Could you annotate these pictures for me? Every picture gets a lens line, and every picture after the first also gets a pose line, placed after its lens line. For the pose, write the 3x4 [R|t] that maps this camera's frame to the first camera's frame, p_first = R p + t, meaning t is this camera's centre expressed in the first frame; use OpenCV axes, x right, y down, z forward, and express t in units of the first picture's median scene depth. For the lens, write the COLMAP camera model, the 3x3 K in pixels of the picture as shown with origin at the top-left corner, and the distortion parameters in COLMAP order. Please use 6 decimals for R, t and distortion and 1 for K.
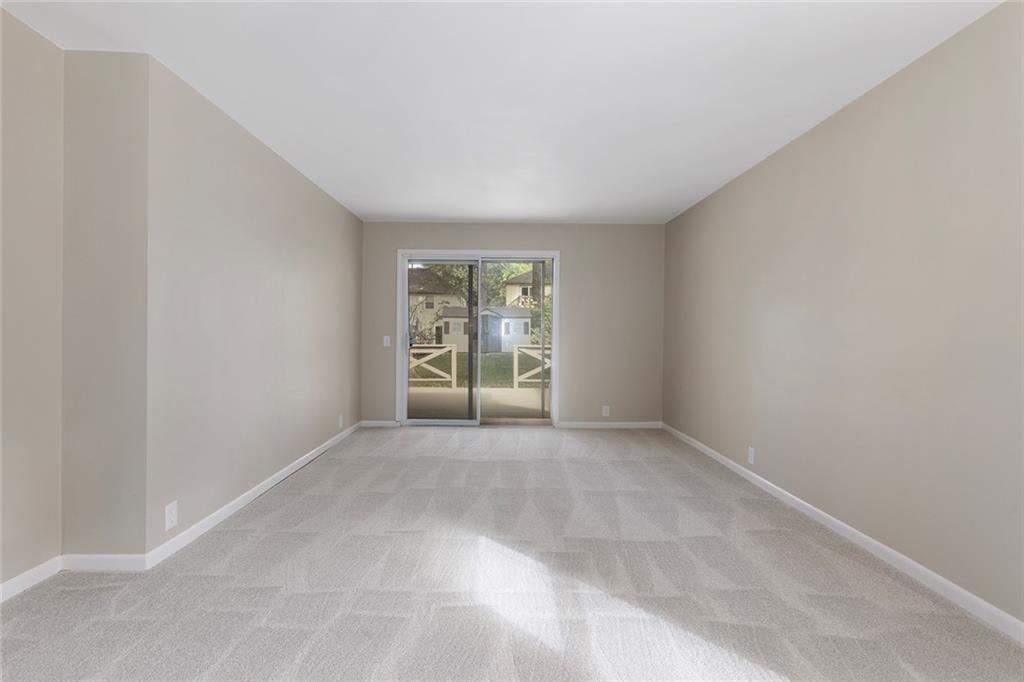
lens RADIAL K [[481.1, 0, 509.4], [0, 481.1, 335.3], [0, 0, 1]] dist [-0.000665, 0.000770]
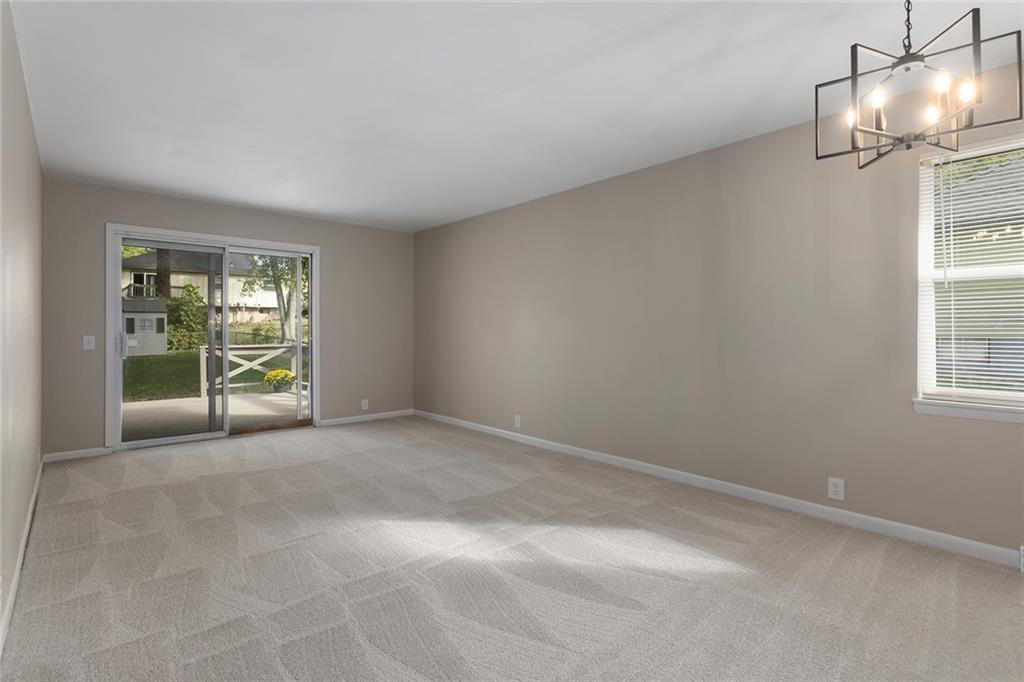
lens RADIAL K [[481.1, 0, 509.4], [0, 481.1, 335.3], [0, 0, 1]] dist [-0.000665, 0.000770]
pose [[0.768230, -0.017808, 0.639927, -0.451543], [0.012836, 0.999841, 0.012415, -0.004623], [-0.640046, -0.001324, 0.768336, -0.006443]]
